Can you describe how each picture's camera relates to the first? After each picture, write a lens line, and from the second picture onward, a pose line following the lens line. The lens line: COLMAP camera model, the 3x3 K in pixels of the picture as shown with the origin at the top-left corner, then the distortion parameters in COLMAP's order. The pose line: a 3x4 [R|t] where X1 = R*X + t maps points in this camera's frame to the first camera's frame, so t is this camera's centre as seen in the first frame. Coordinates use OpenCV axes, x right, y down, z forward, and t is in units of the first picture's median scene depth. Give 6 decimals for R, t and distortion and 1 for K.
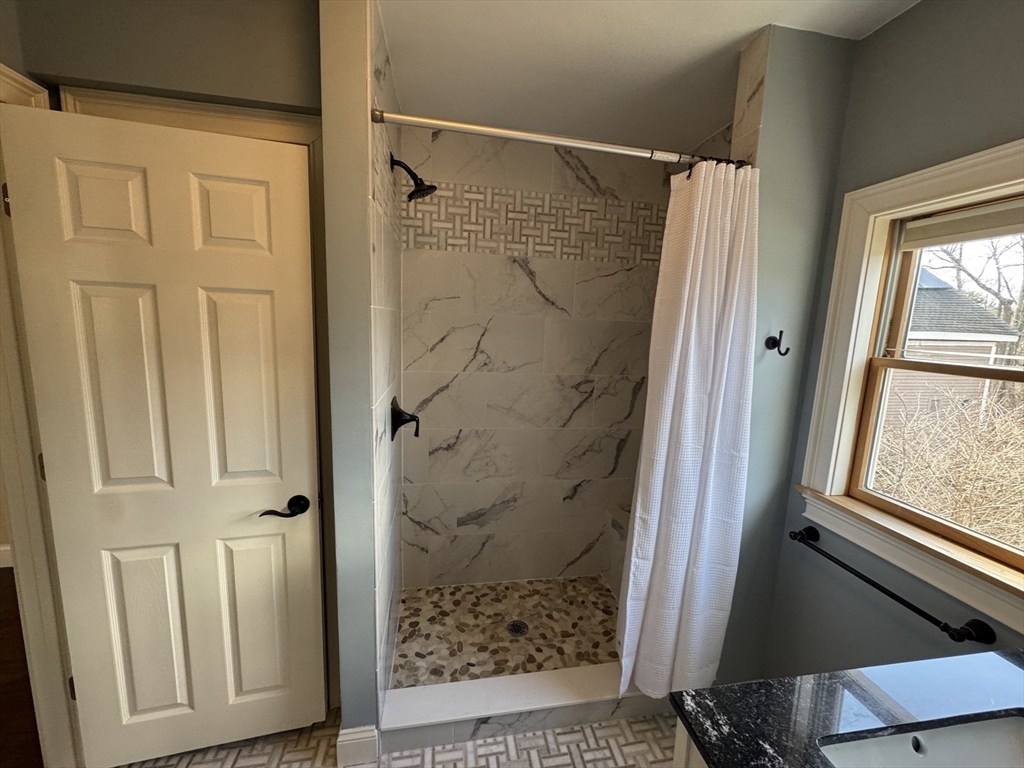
lens RADIAL K [[419.1, 0, 513.5], [0, 419.1, 380.7], [0, 0, 1]] dist [-0.004710, 0.000158]
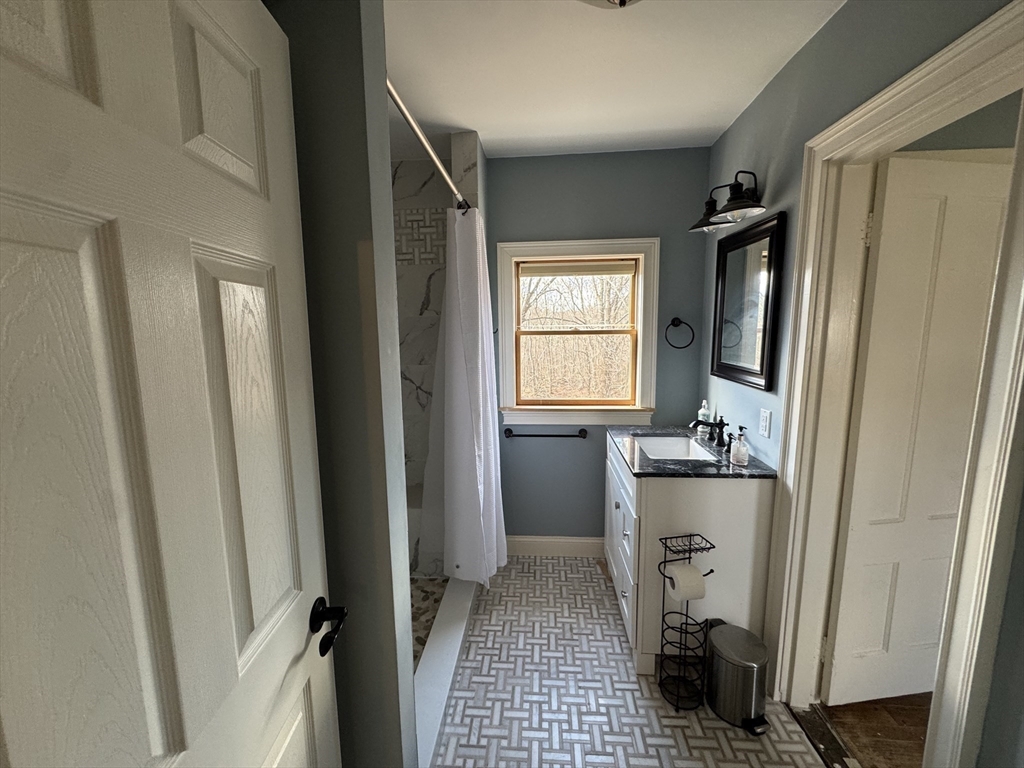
lens RADIAL K [[419.1, 0, 508.4], [0, 419.1, 382.3], [0, 0, 1]] dist [-0.004710, 0.000158]
pose [[0.233269, -0.166592, 0.958036, -0.980145], [0.162016, 0.978103, 0.130633, -0.077379], [-0.958820, 0.124745, 0.255151, 0.526904]]
